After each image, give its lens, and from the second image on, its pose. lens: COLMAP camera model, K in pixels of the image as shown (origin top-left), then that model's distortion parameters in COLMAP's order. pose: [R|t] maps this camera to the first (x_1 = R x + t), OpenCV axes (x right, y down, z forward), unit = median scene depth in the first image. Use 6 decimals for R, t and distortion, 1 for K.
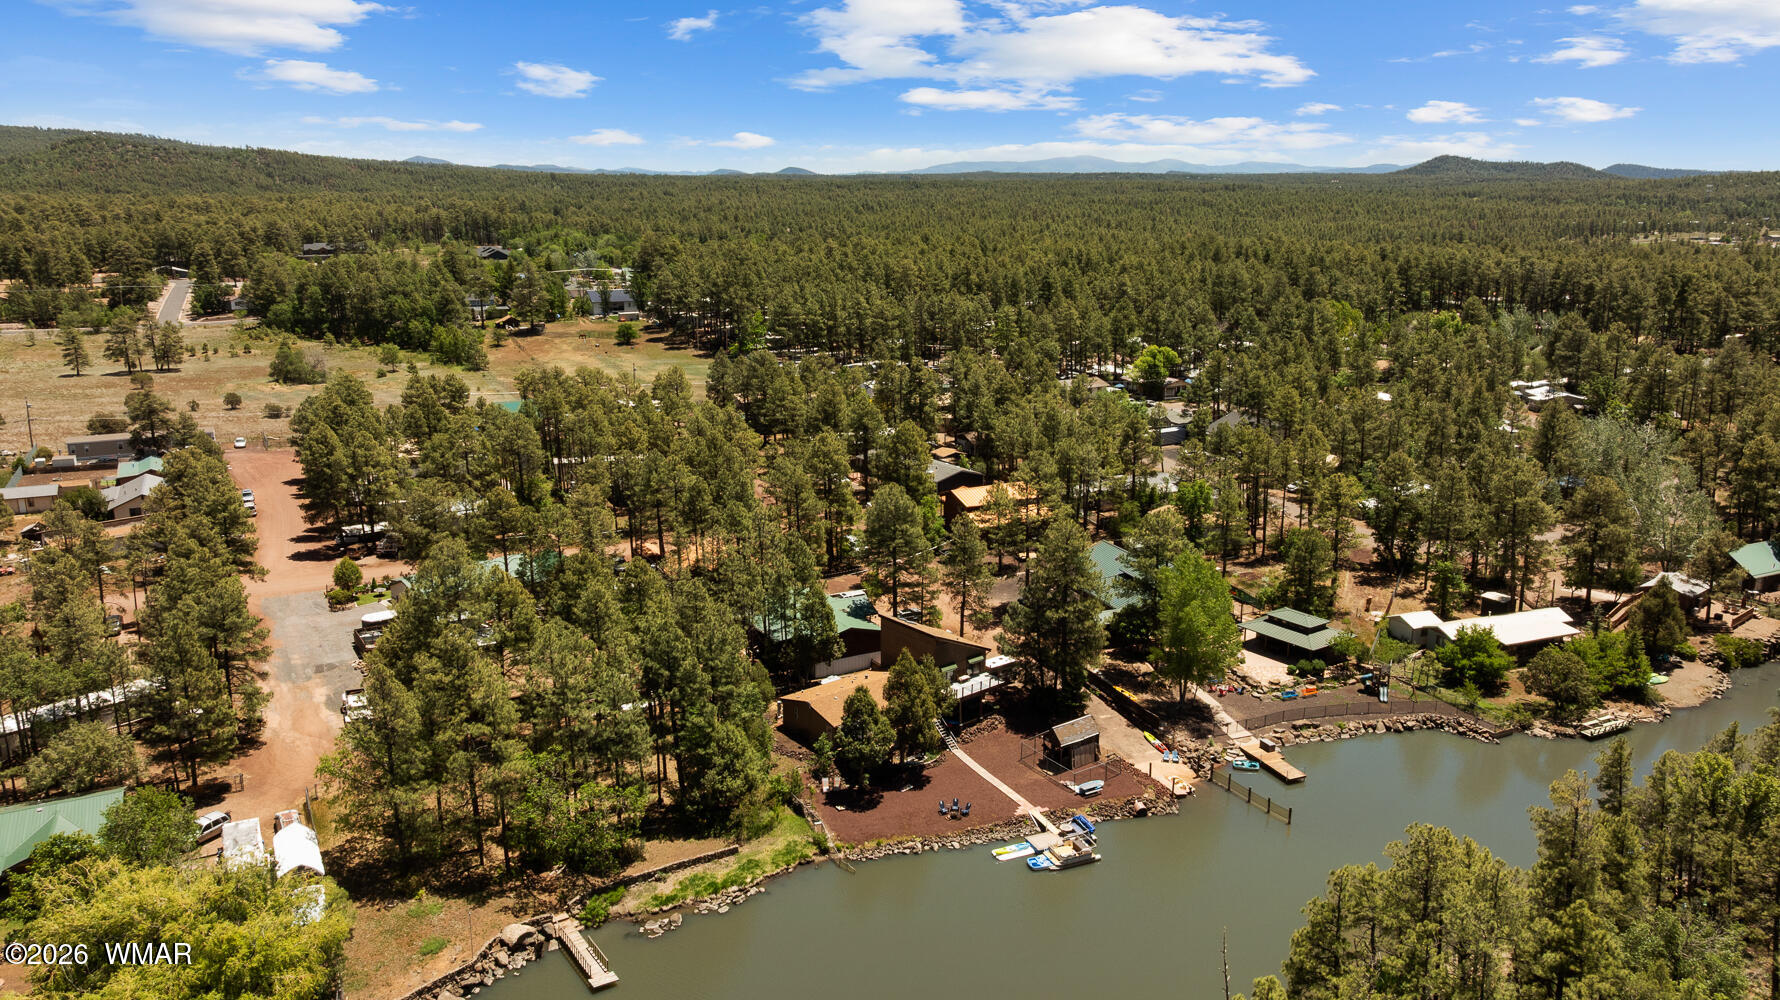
lens RADIAL K [[1241.9, 0, 891.4], [0, 1241.9, 490.8], [0, 0, 1]] dist [-0.024276, 0.027192]
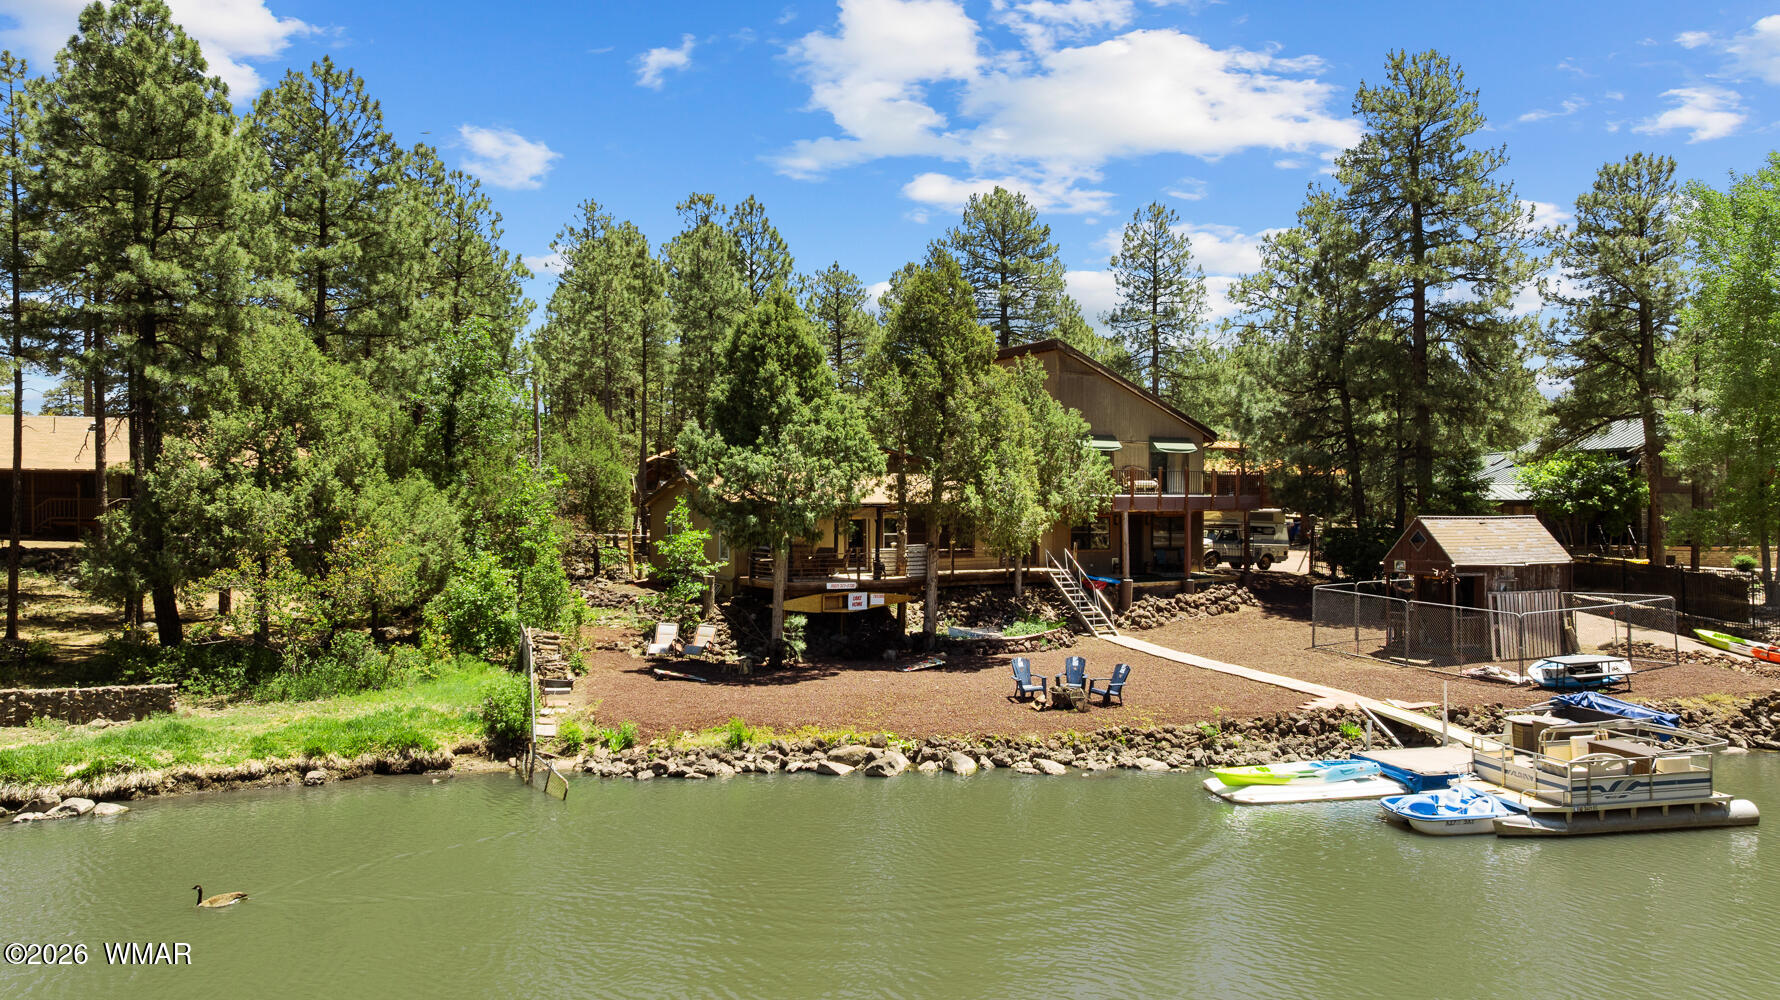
lens RADIAL K [[1269.3, 0, 888.1], [0, 1269.3, 493.8], [0, 0, 1]] dist [-0.021255, -0.000098]
pose [[0.981299, -0.001960, -0.192482, 0.057290], [-0.045529, 0.969213, -0.241979, 0.247972], [0.187030, 0.246218, 0.950998, 0.629042]]
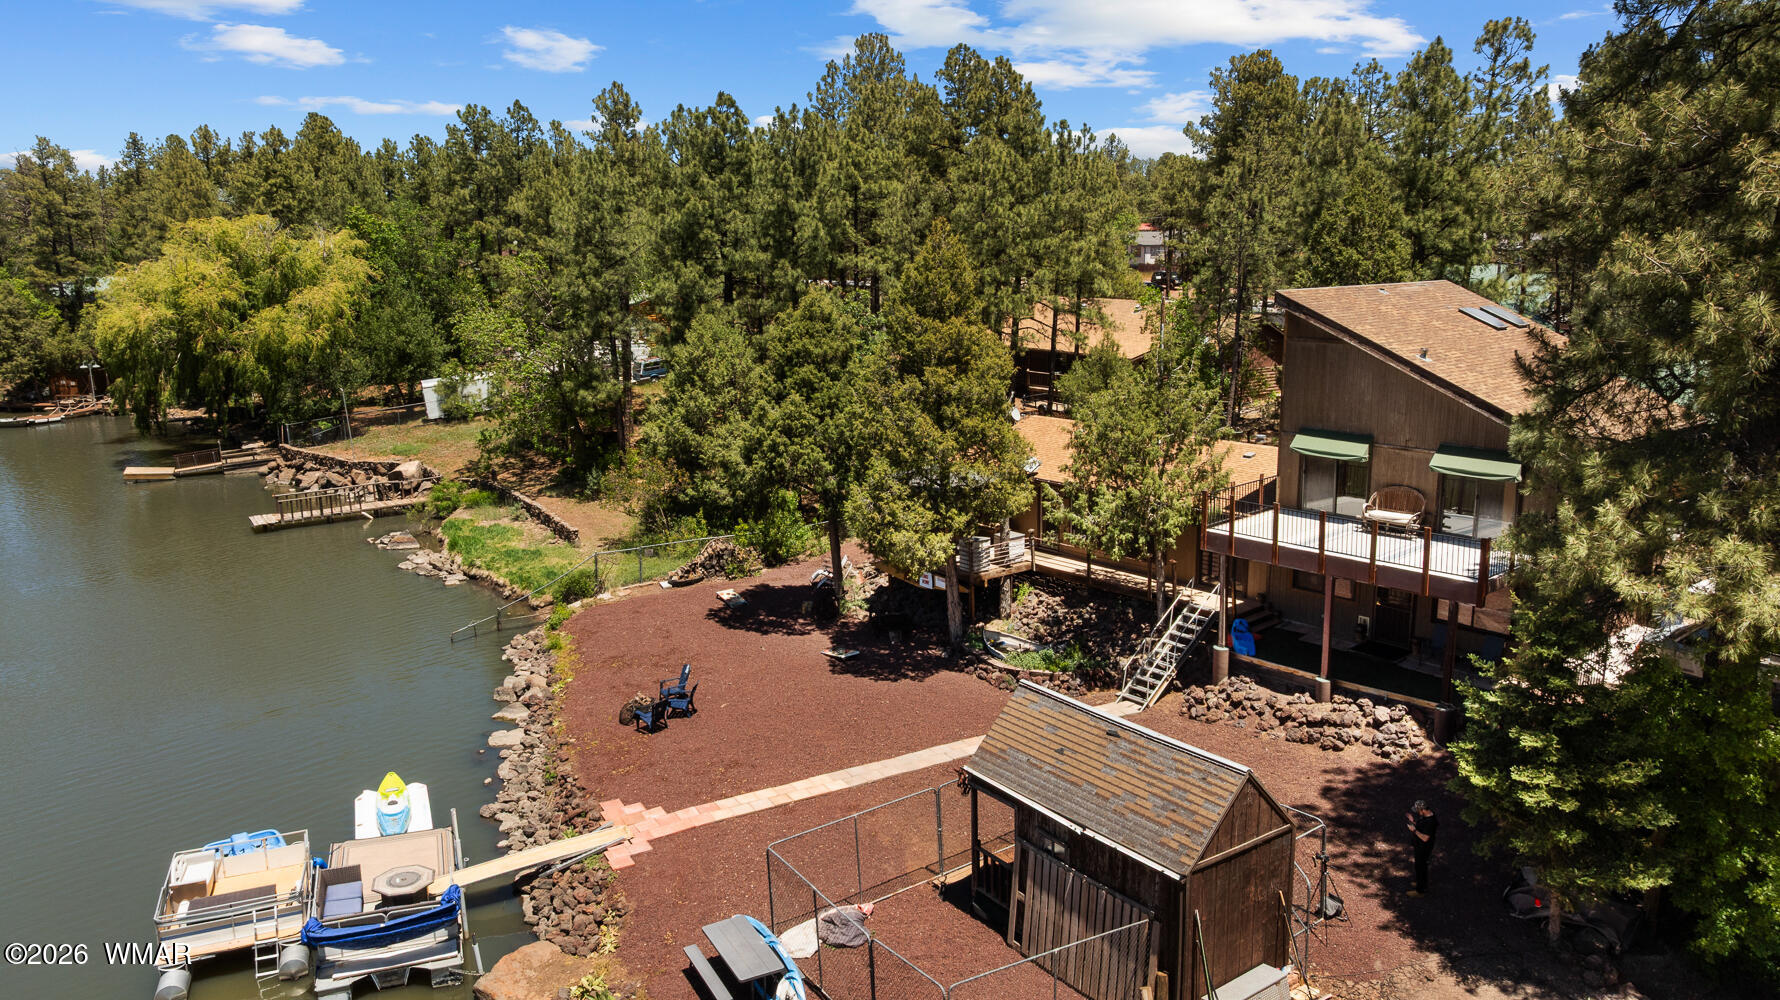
lens RADIAL K [[1251.5, 0, 891.6], [0, 1251.5, 492.1], [0, 0, 1]] dist [-0.006331, -0.003174]
pose [[-0.005299, 0.197204, -0.980348, 0.292383], [-0.220305, 0.956045, 0.193506, 0.120844], [0.975417, 0.217001, 0.038378, 0.897768]]
